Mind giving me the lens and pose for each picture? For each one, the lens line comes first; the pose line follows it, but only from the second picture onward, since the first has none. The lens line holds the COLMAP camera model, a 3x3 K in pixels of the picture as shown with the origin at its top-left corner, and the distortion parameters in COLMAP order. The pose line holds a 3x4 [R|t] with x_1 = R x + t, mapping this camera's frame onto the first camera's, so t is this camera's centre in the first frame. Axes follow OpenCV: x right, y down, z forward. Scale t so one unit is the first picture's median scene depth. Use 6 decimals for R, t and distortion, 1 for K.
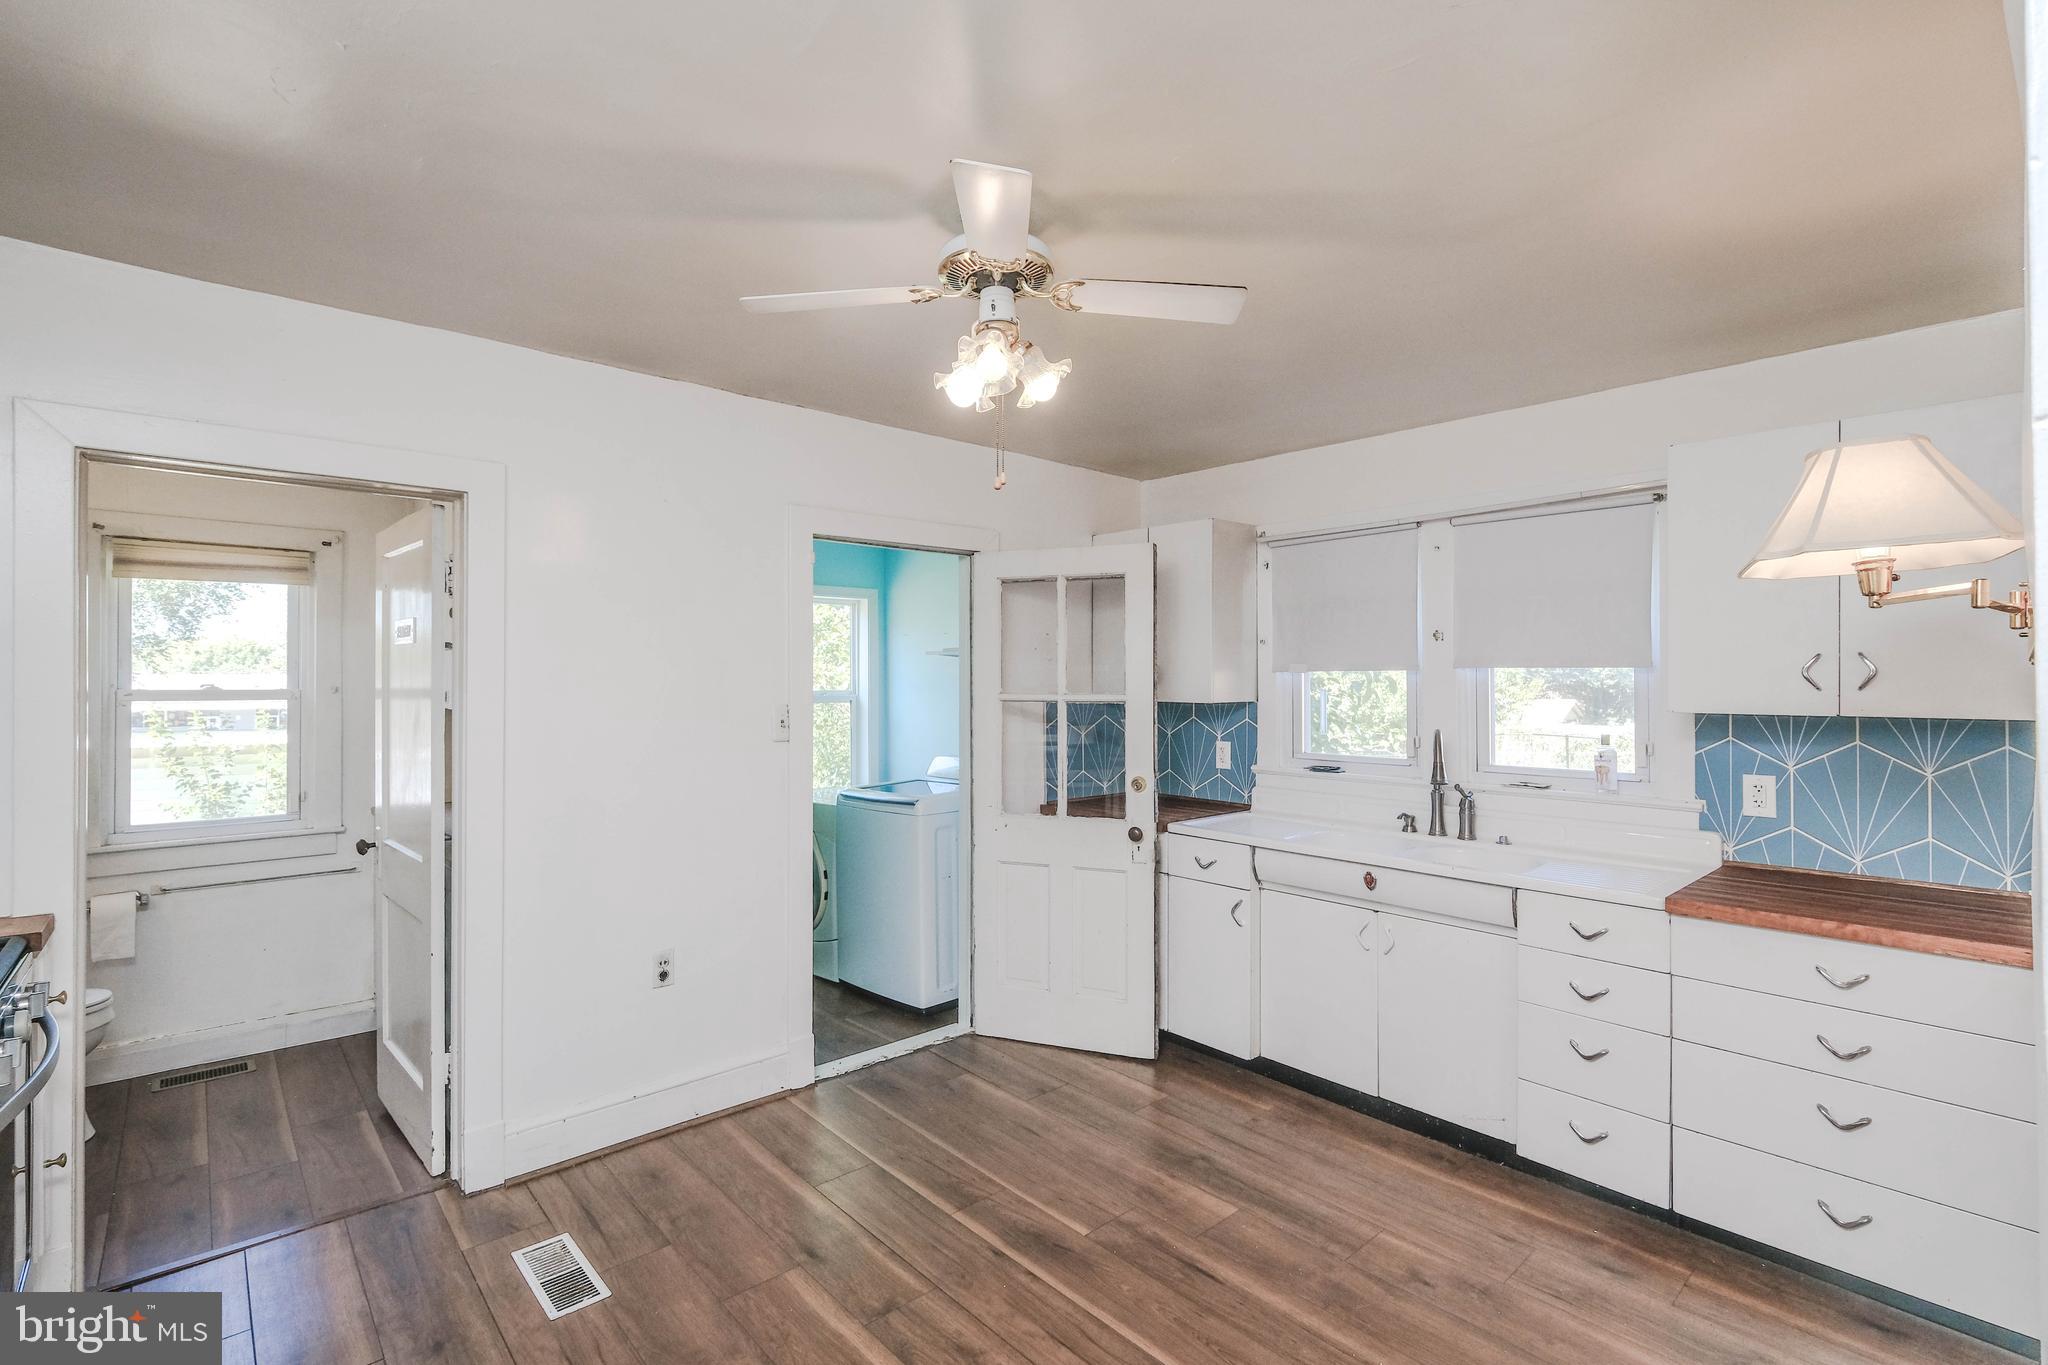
lens RADIAL K [[948.3, 0, 1023.1], [0, 948.3, 686.4], [0, 0, 1]] dist [-0.002749, 0.000878]
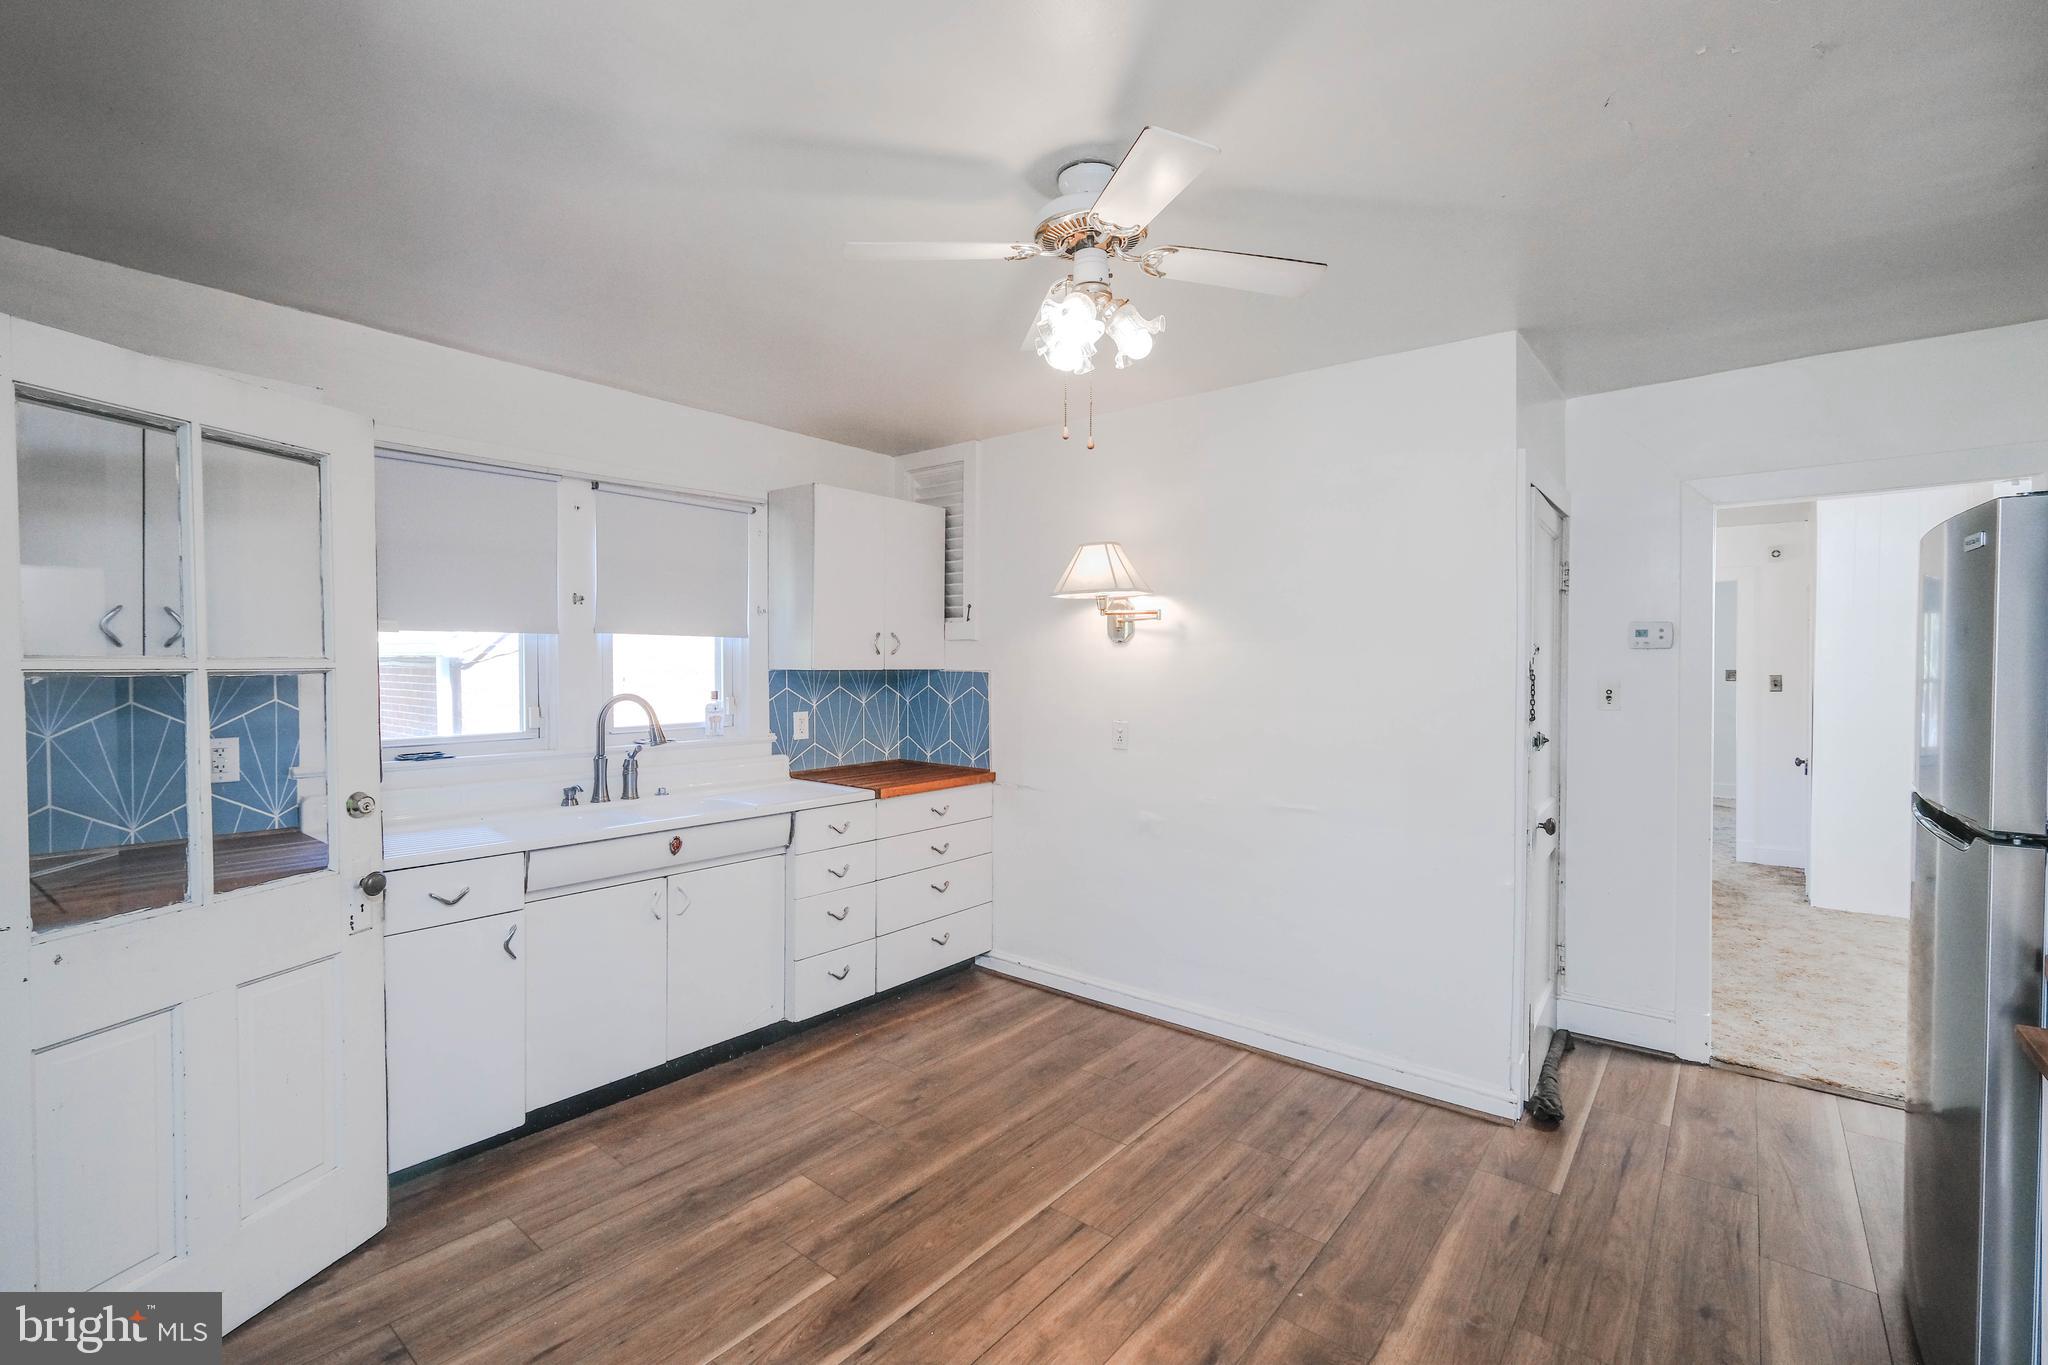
lens RADIAL K [[948.3, 0, 1024.5], [0, 948.3, 674.4], [0, 0, 1]] dist [-0.002749, 0.000878]
pose [[-0.184210, -0.020613, 0.982671, -0.732729], [-0.005403, 0.999786, 0.019960, 0.002621], [-0.982872, -0.001632, -0.184282, 0.889734]]
